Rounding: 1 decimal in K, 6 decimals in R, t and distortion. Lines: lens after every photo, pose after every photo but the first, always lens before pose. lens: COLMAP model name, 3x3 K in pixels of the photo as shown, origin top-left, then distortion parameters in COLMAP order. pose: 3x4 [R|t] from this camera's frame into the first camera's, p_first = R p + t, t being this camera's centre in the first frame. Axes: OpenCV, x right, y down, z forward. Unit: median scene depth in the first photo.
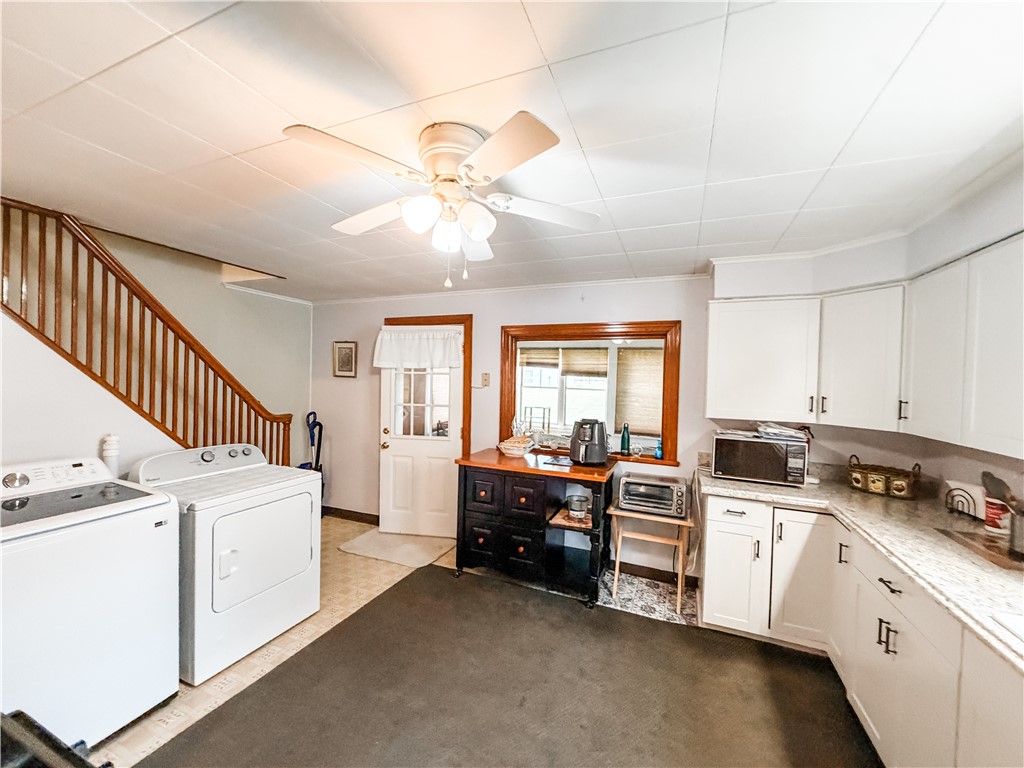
lens RADIAL K [[408.3, 0, 510.6], [0, 408.3, 383.3], [0, 0, 1]] dist [-0.002238, 0.000245]
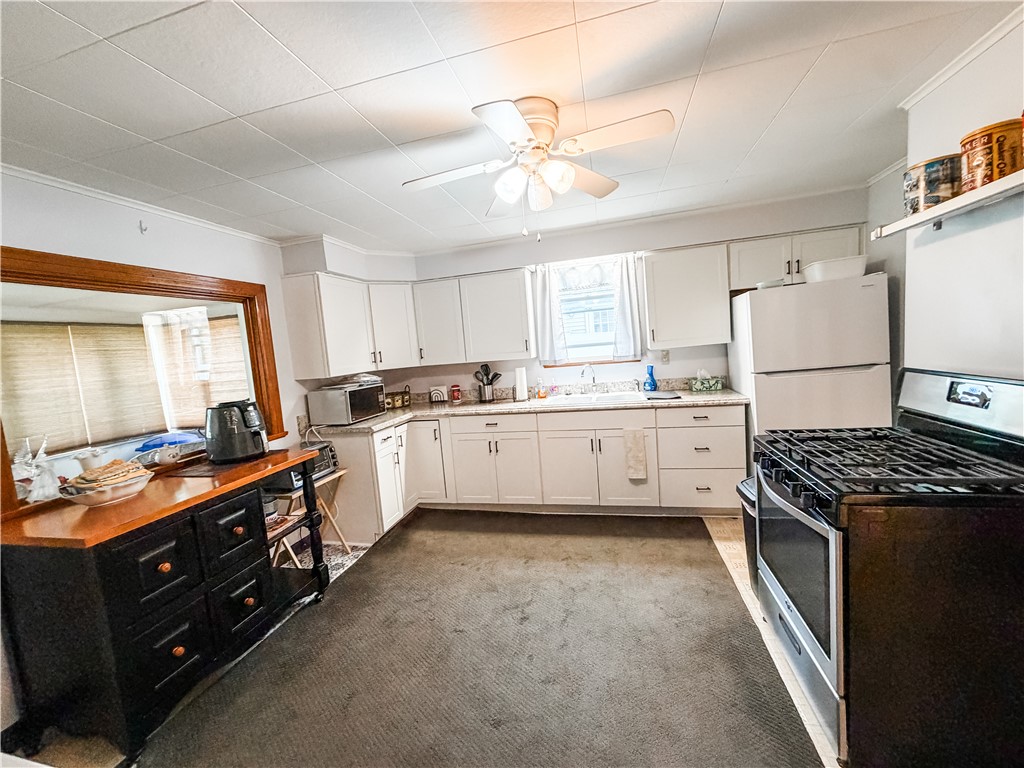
lens RADIAL K [[408.3, 0, 511.4], [0, 408.3, 381.7], [0, 0, 1]] dist [-0.002238, 0.000245]
pose [[-0.154843, -0.097560, 0.983110, -0.783522], [0.095350, 0.988991, 0.113162, 0.018915], [-0.983327, 0.111262, -0.143835, 0.746347]]
